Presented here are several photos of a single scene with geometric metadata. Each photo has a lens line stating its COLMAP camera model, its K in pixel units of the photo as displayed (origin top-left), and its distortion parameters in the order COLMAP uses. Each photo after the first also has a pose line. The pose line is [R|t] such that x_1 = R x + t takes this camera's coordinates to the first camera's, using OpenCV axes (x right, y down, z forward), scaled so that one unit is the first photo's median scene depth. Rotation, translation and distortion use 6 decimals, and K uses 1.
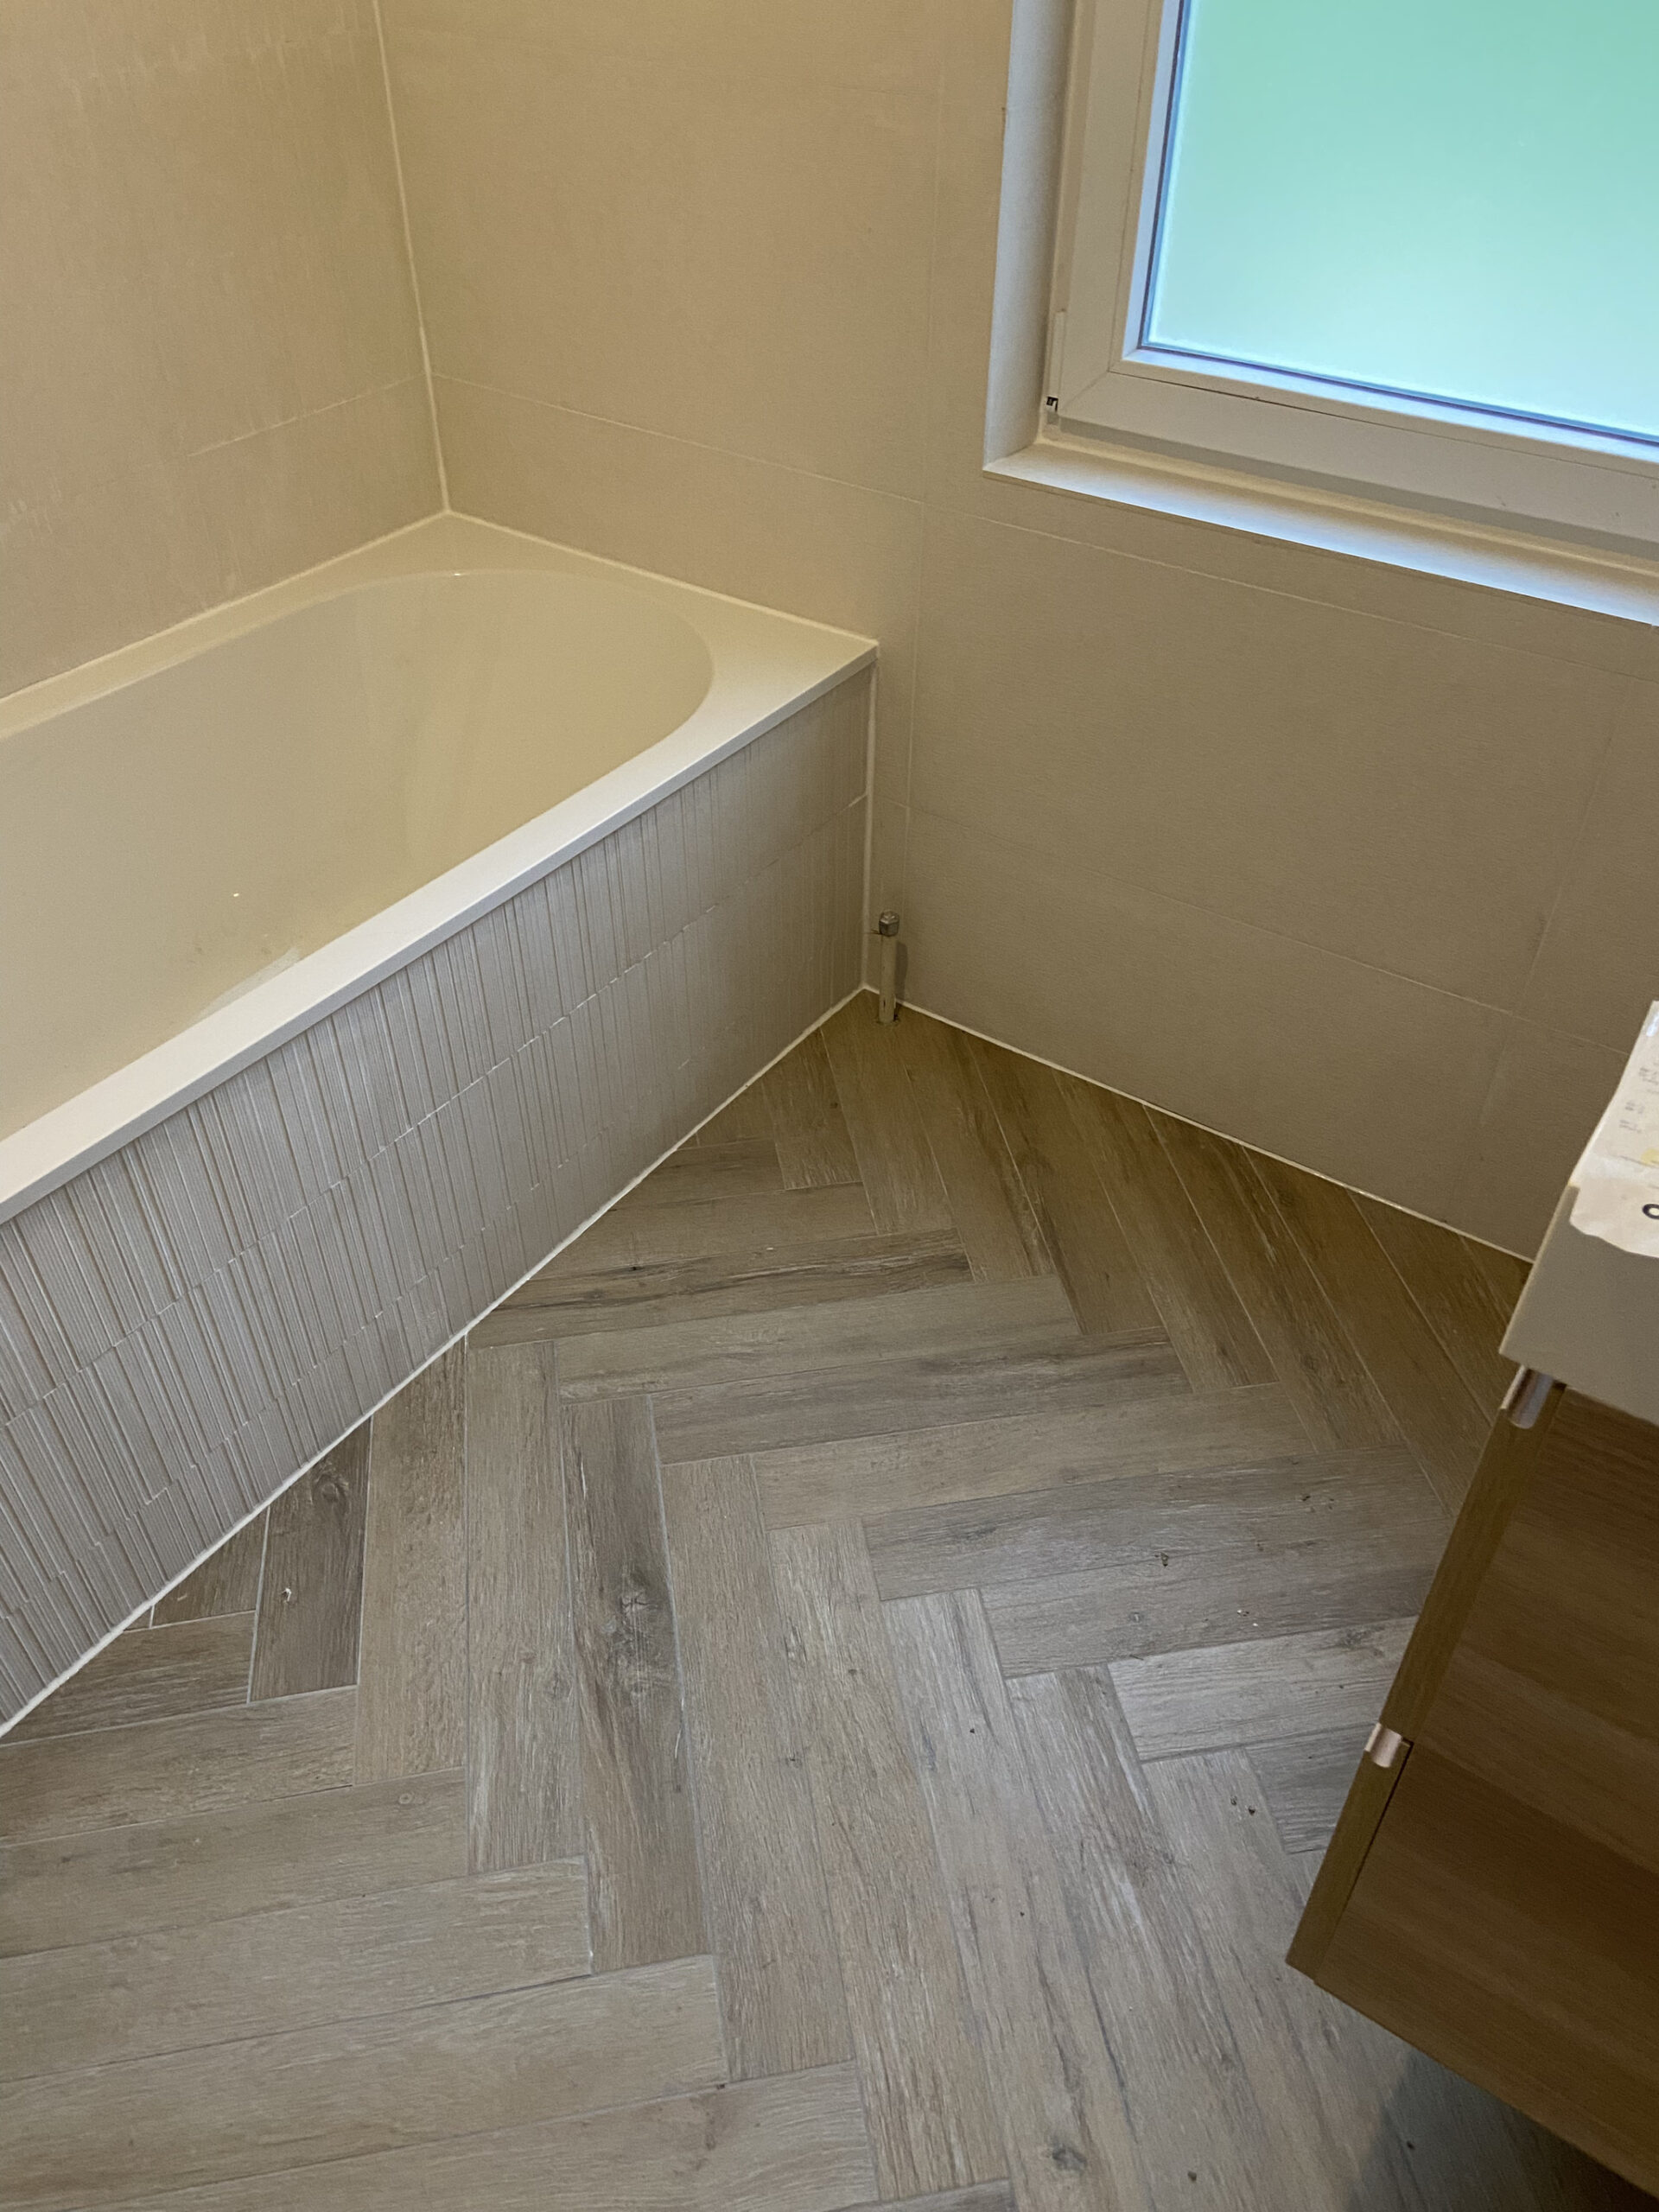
lens RADIAL K [[1674.2, 0, 820.5], [0, 1674.2, 1092.9], [0, 0, 1]] dist [0.128103, -0.159060]
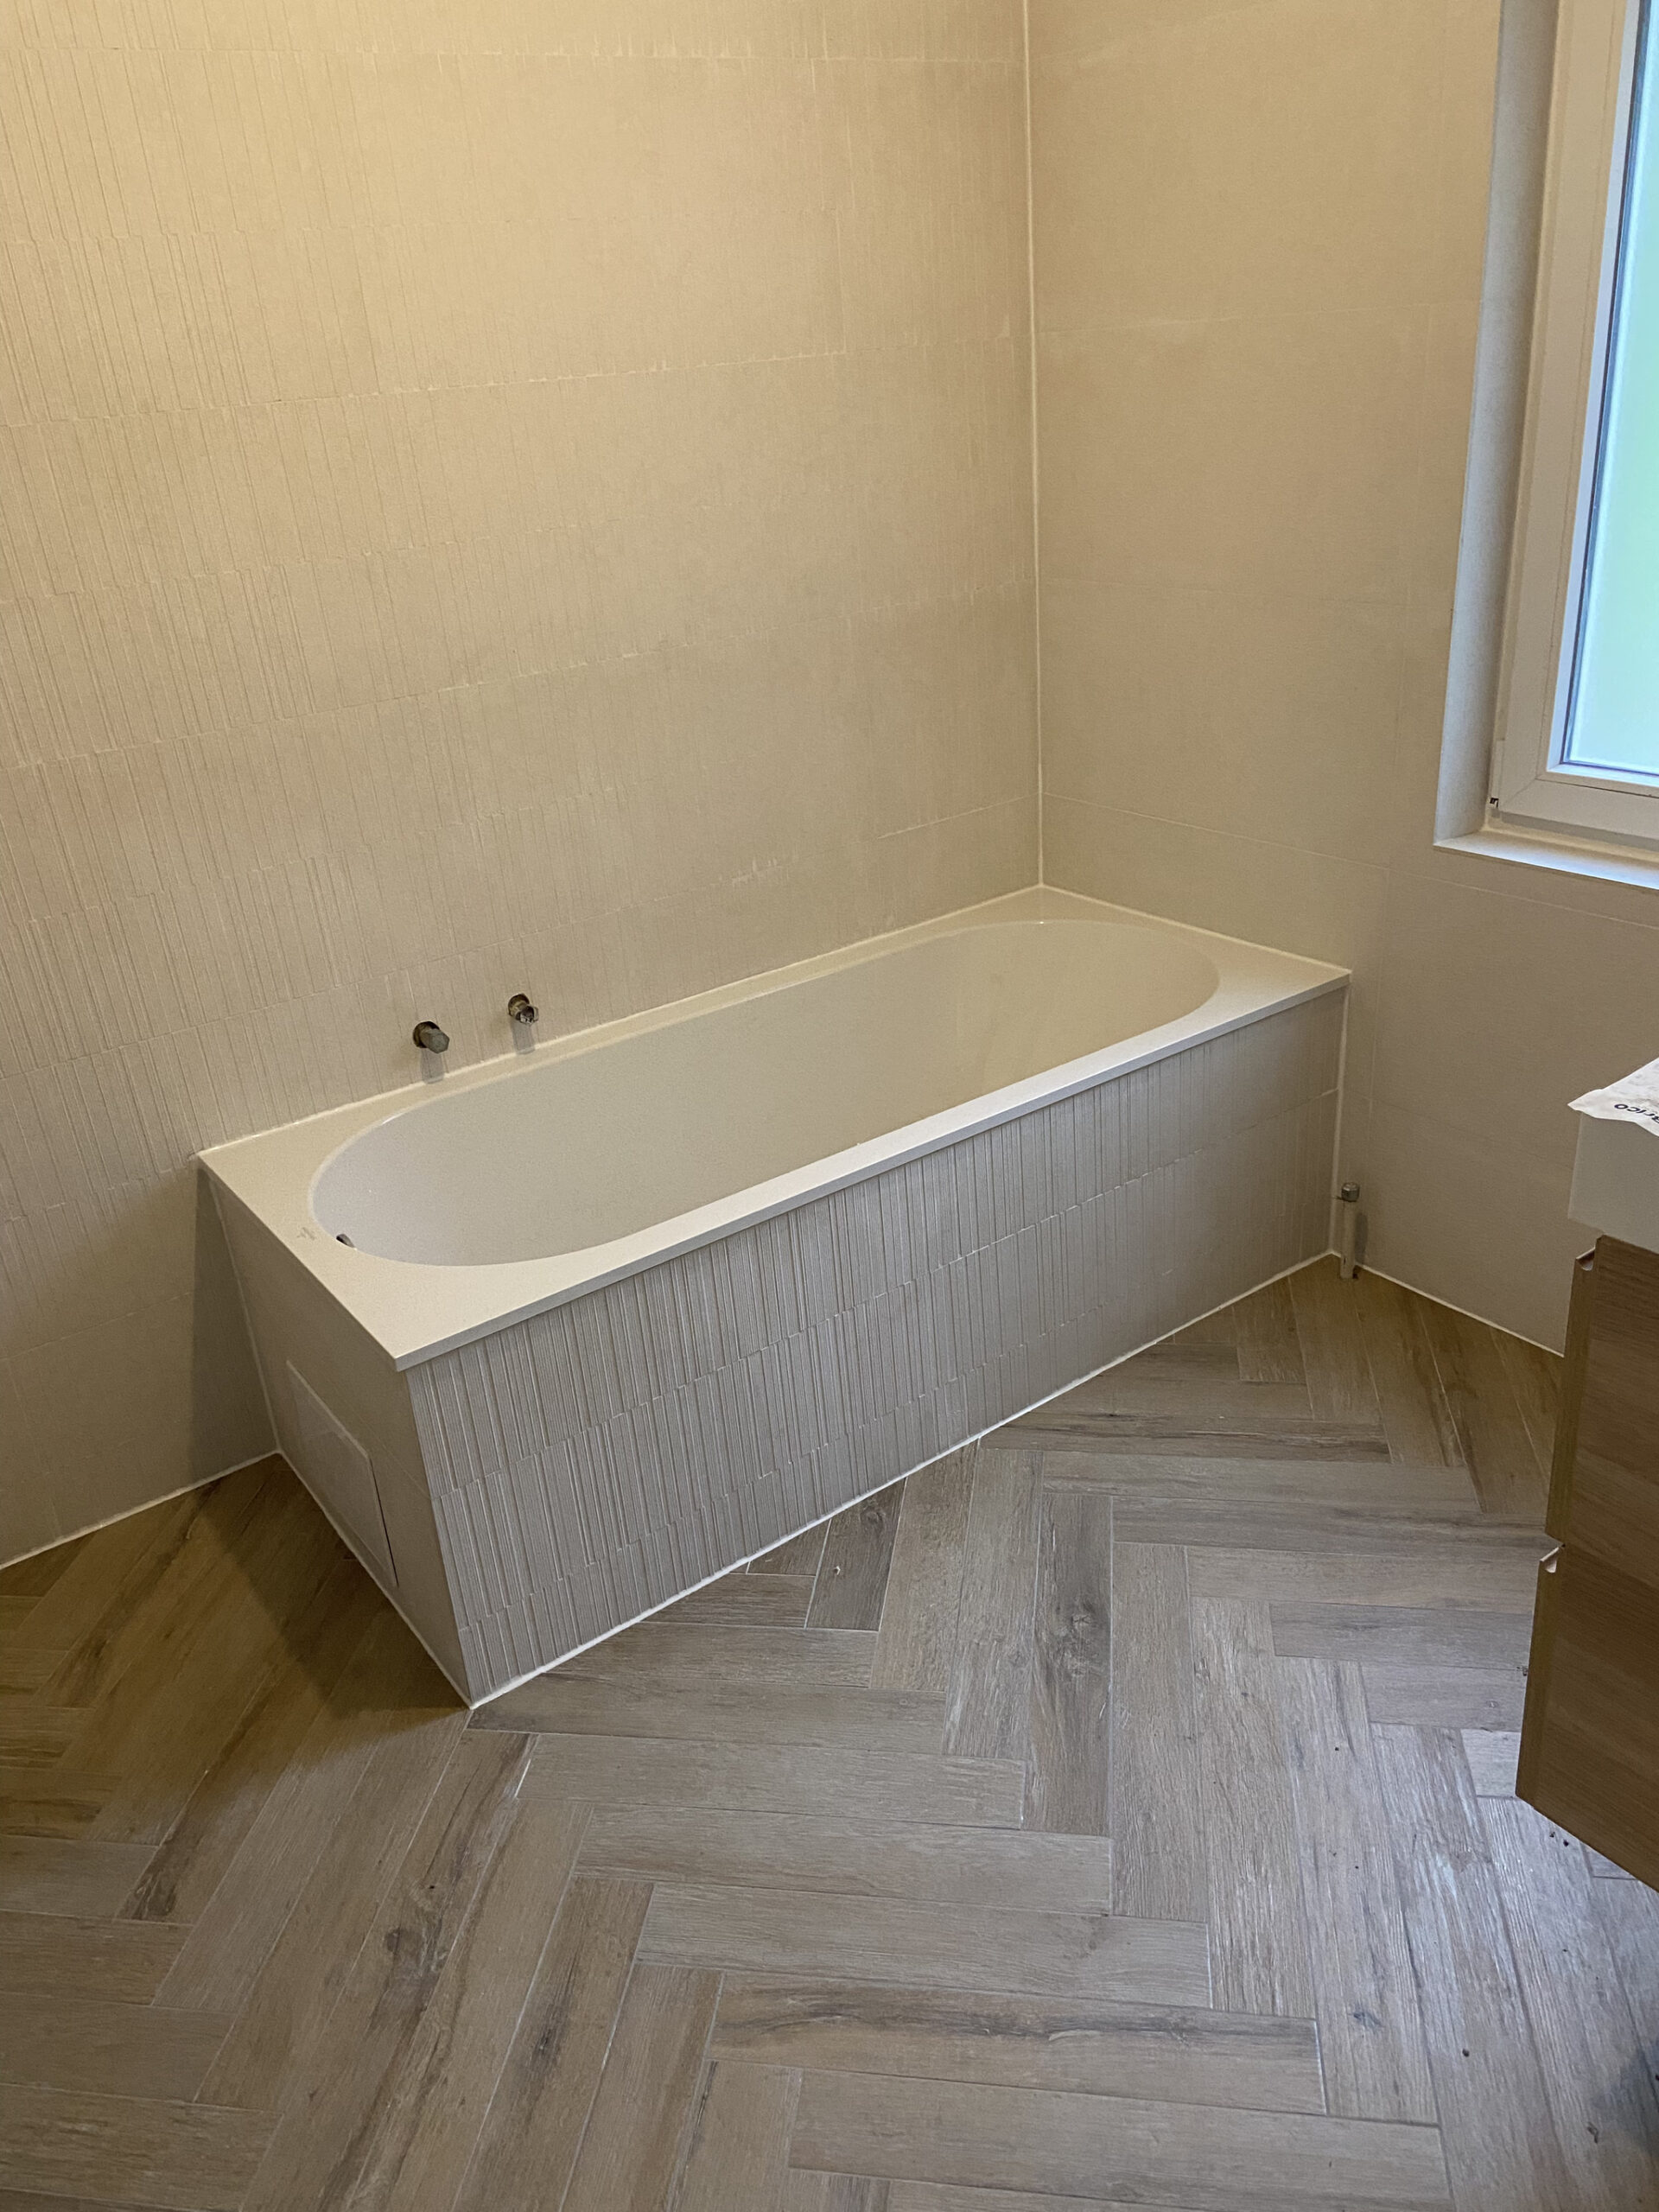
lens RADIAL K [[1674.2, 0, 820.5], [0, 1674.2, 1092.9], [0, 0, 1]] dist [0.128103, -0.159060]
pose [[0.942654, 0.066959, -0.326985, 0.102565], [-0.148678, 0.961344, -0.231758, 0.239224], [0.298827, 0.267083, 0.916171, -0.383736]]
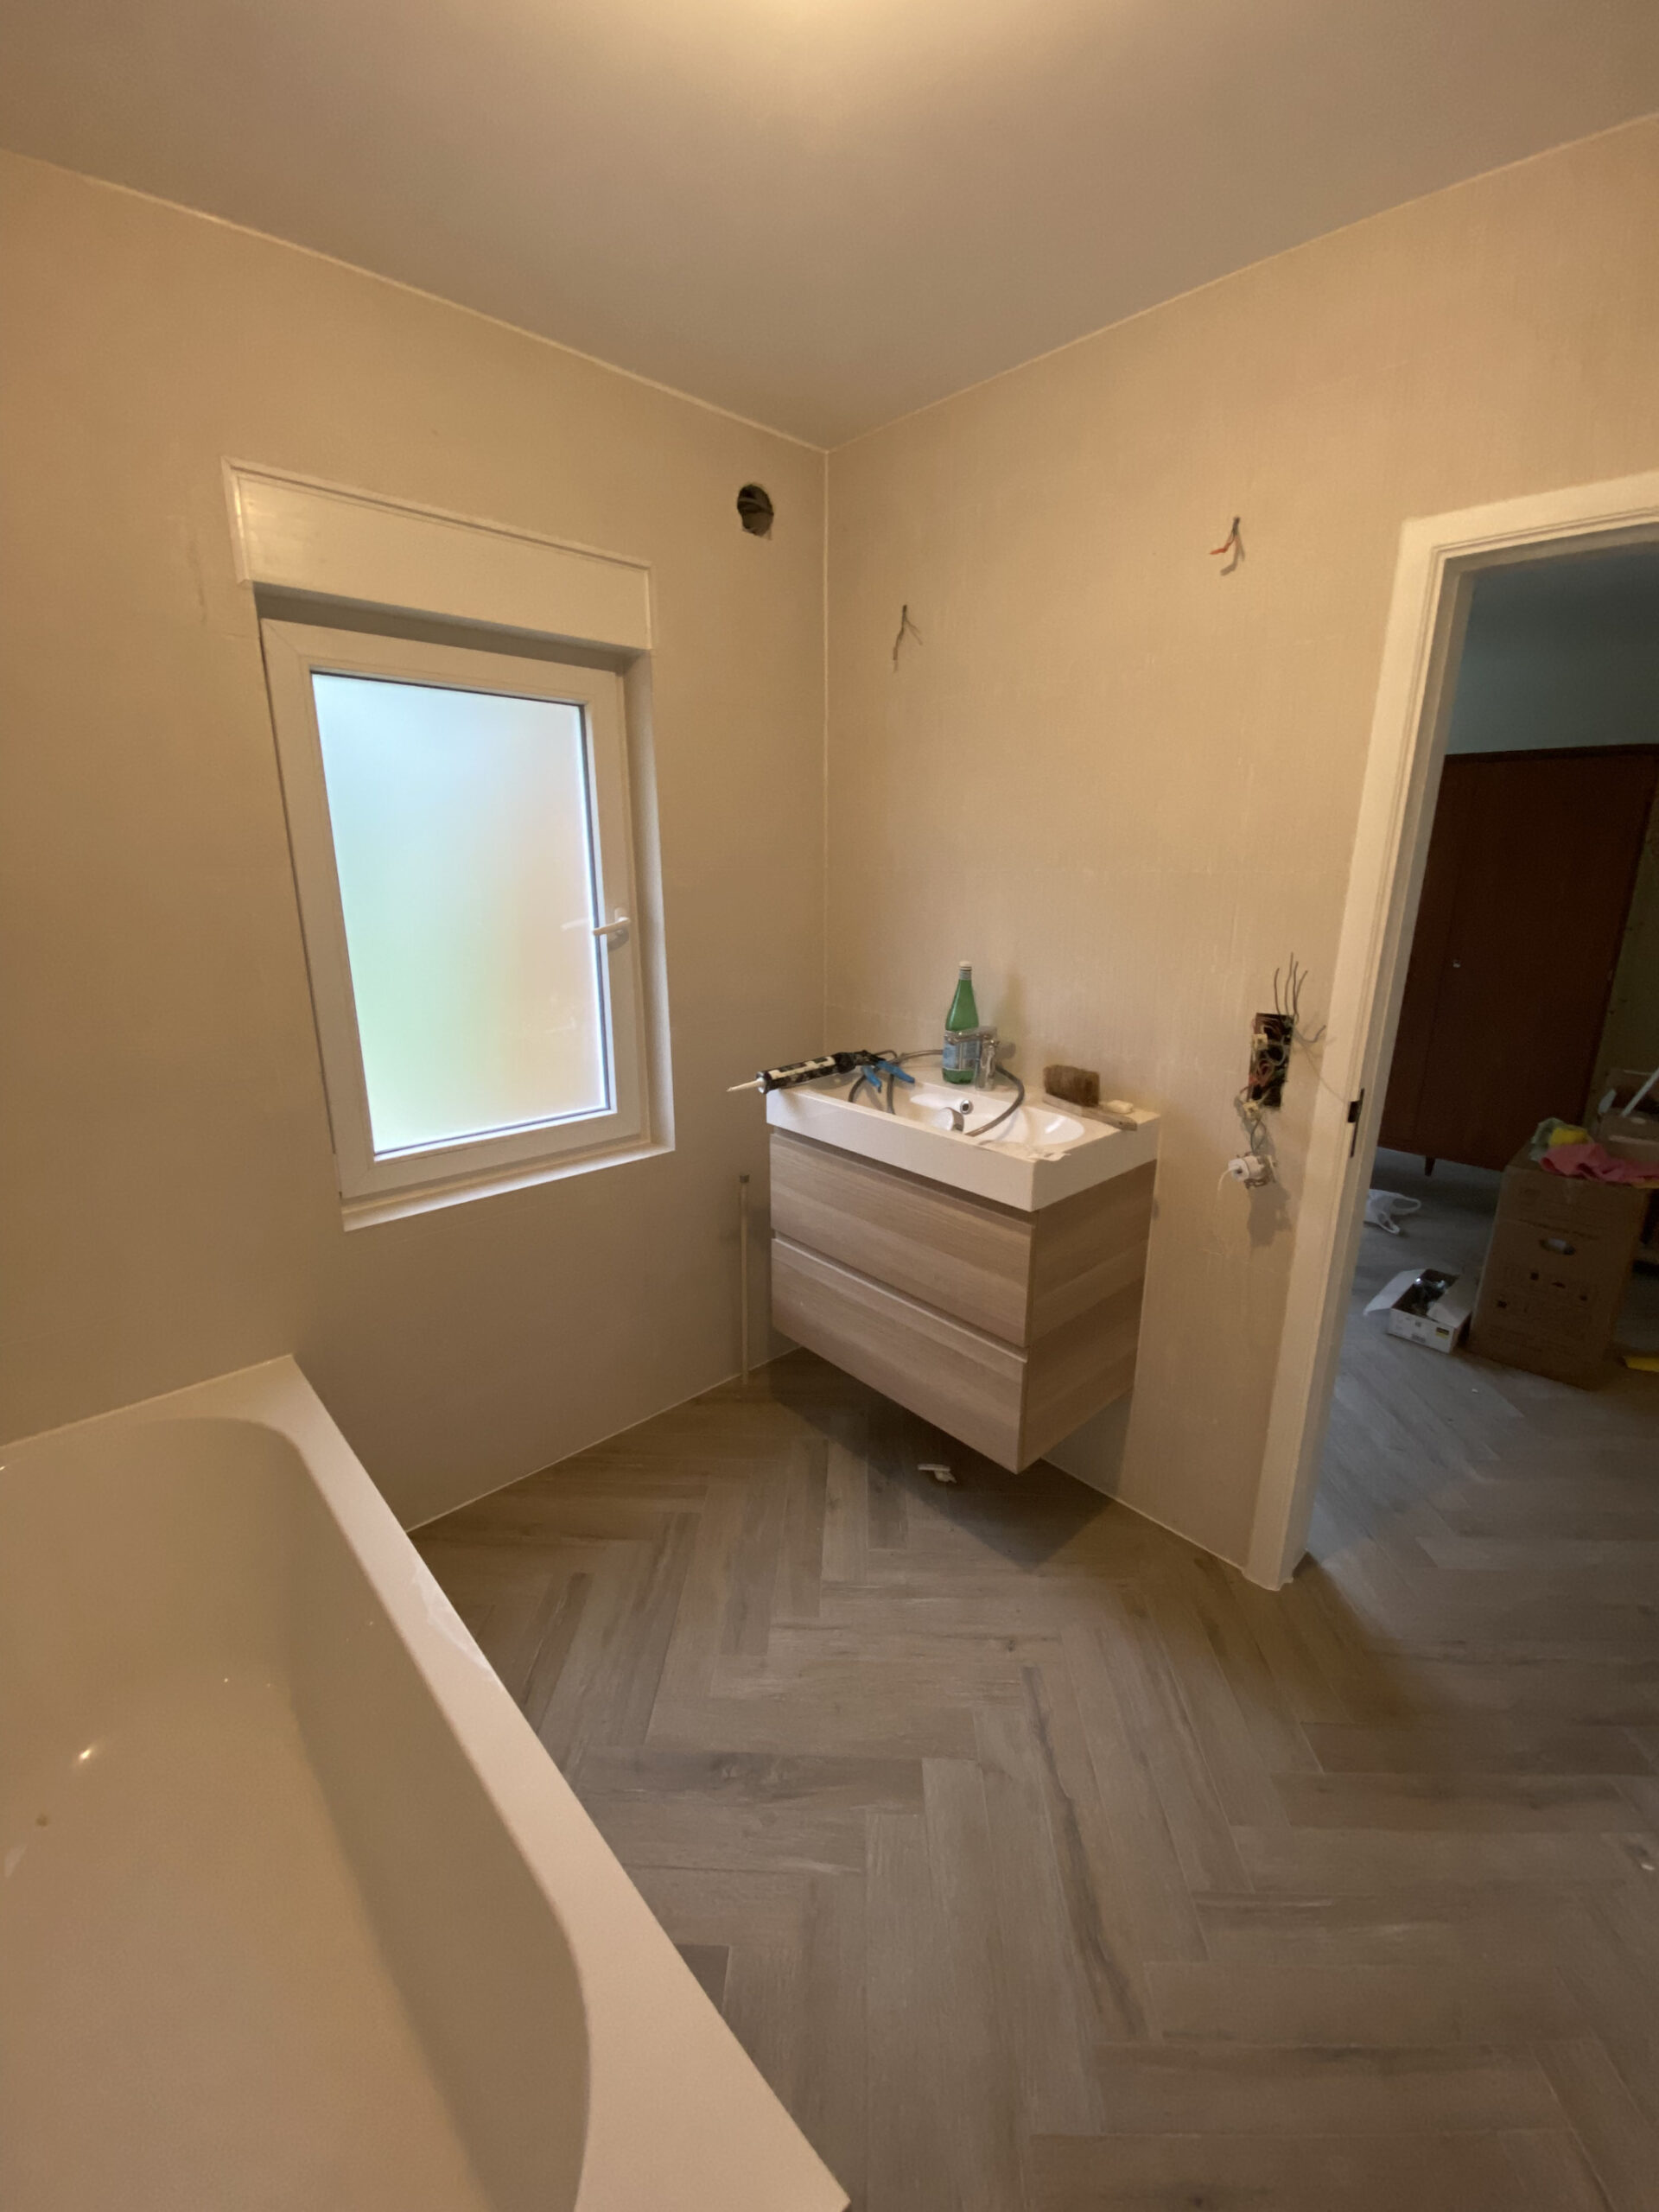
lens RADIAL K [[896.5, 0, 832.3], [0, 896.5, 1099.7], [0, 0, 1]] dist [-0.000081, -0.010919]
pose [[0.208670, -0.257067, 0.943596, -0.780842], [0.623347, 0.778415, 0.074217, -0.246196], [-0.753588, 0.572701, 0.322674, 0.211479]]
